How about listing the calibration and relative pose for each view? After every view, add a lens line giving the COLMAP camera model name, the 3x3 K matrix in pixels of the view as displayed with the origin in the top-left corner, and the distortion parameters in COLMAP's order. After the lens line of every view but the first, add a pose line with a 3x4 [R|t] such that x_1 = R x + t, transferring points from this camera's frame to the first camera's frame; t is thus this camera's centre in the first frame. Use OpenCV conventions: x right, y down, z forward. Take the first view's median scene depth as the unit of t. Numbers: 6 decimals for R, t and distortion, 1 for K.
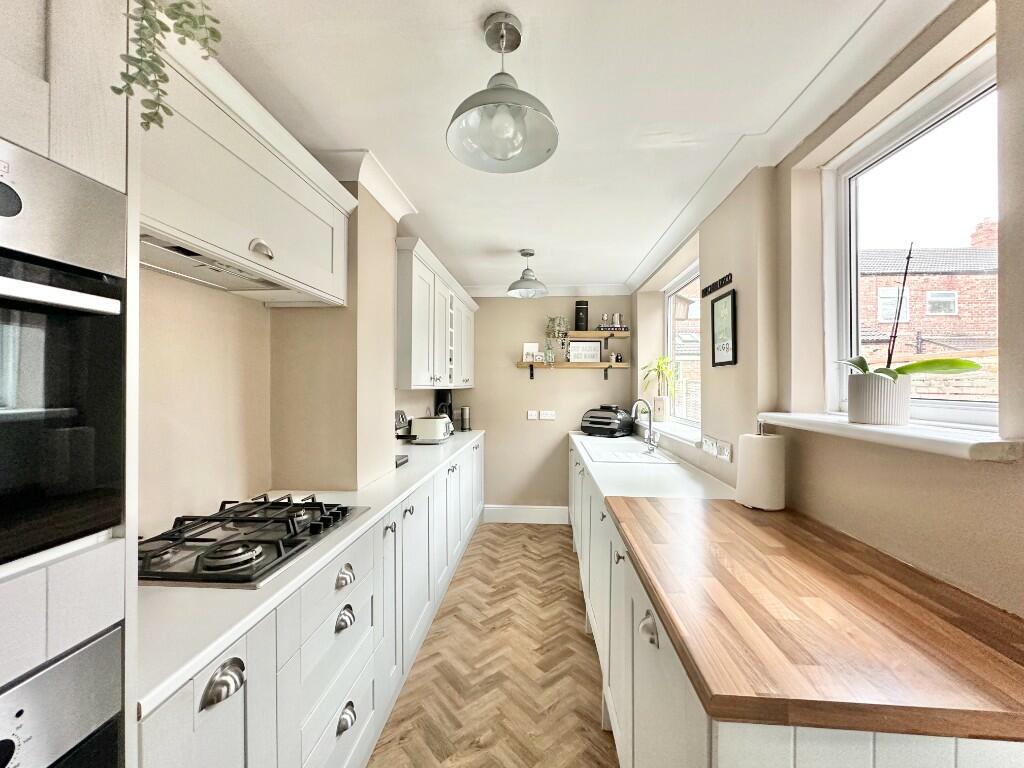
lens RADIAL K [[405.7, 0, 511.6], [0, 405.7, 383.9], [0, 0, 1]] dist [-0.004056, 0.000387]
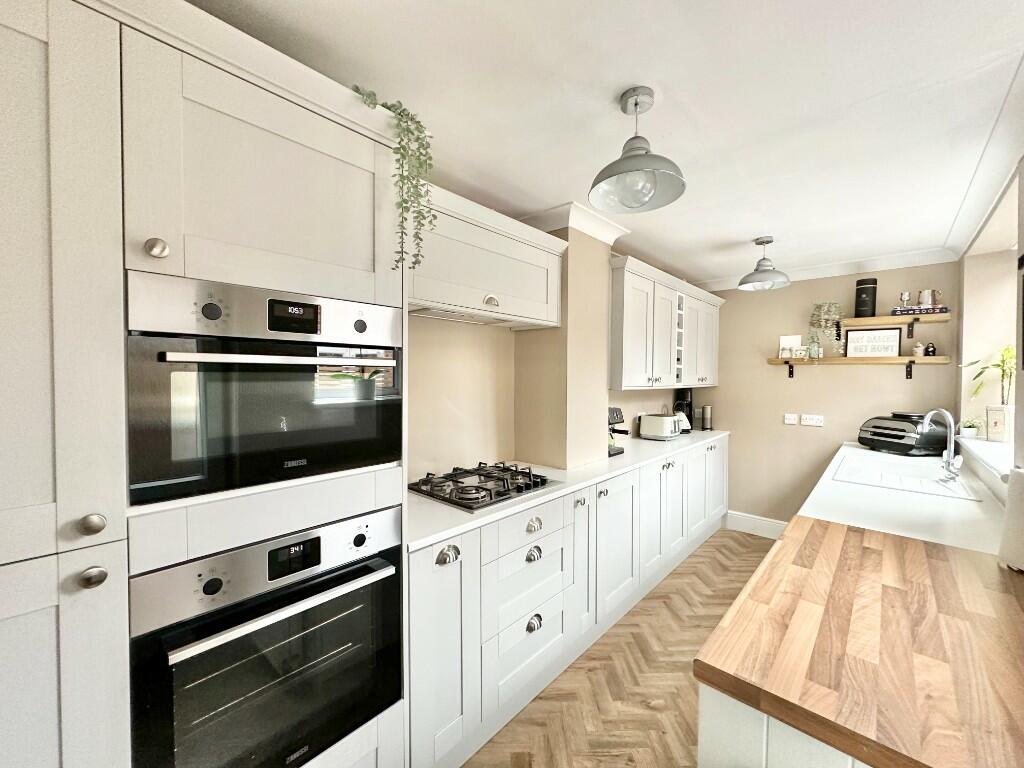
lens RADIAL K [[405.7, 0, 511.4], [0, 405.7, 383.2], [0, 0, 1]] dist [-0.004056, 0.000387]
pose [[0.782665, 0.015153, -0.622258, 0.216058], [-0.002579, 0.999774, 0.021103, -0.028792], [0.622437, -0.014912, 0.782527, -0.085649]]
